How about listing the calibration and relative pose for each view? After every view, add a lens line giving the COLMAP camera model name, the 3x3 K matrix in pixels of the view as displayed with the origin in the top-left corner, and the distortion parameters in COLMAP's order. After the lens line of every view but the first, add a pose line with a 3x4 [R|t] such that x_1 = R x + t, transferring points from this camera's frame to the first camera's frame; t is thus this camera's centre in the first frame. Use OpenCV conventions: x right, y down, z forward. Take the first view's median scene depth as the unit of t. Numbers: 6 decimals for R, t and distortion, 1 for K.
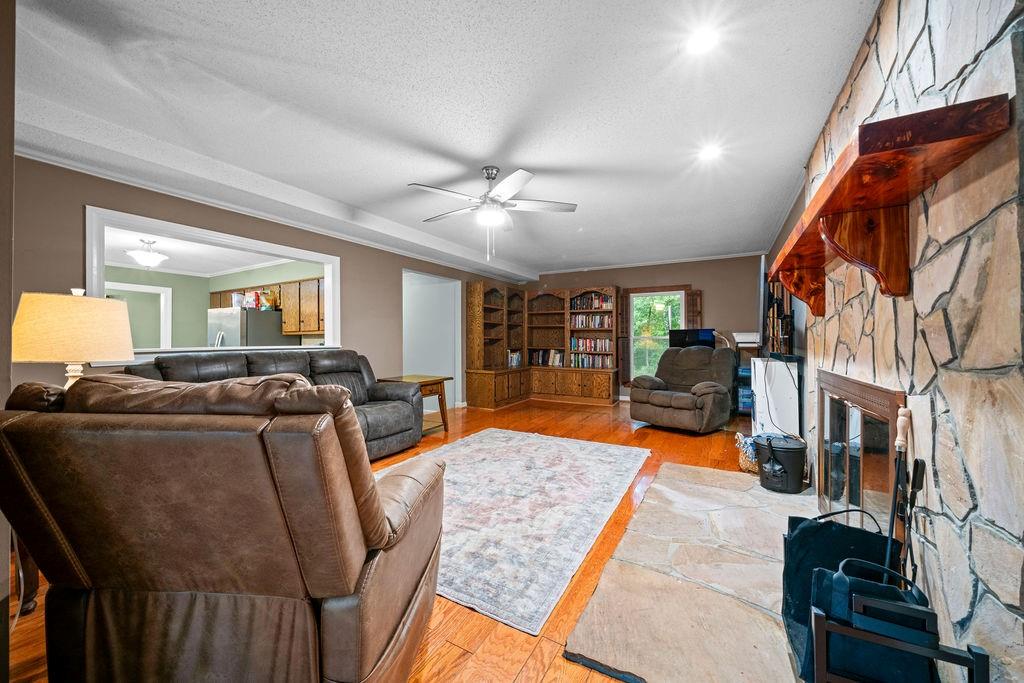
lens RADIAL K [[369.1, 0, 513.3], [0, 369.1, 339.7], [0, 0, 1]] dist [-0.005564, -0.000338]
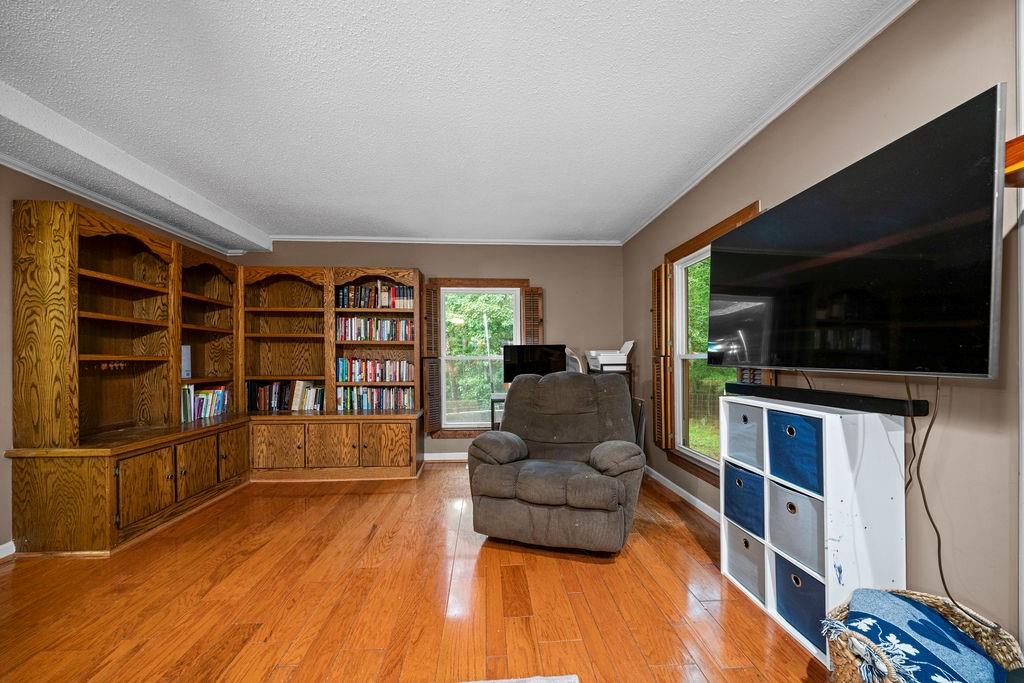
lens RADIAL K [[369.1, 0, 506.7], [0, 369.1, 361.0], [0, 0, 1]] dist [-0.005564, -0.000338]
pose [[0.840652, -0.005508, 0.541548, 0.074243], [0.006457, 0.999979, 0.000147, 0.000029], [-0.541537, 0.003373, 0.840670, 0.418916]]
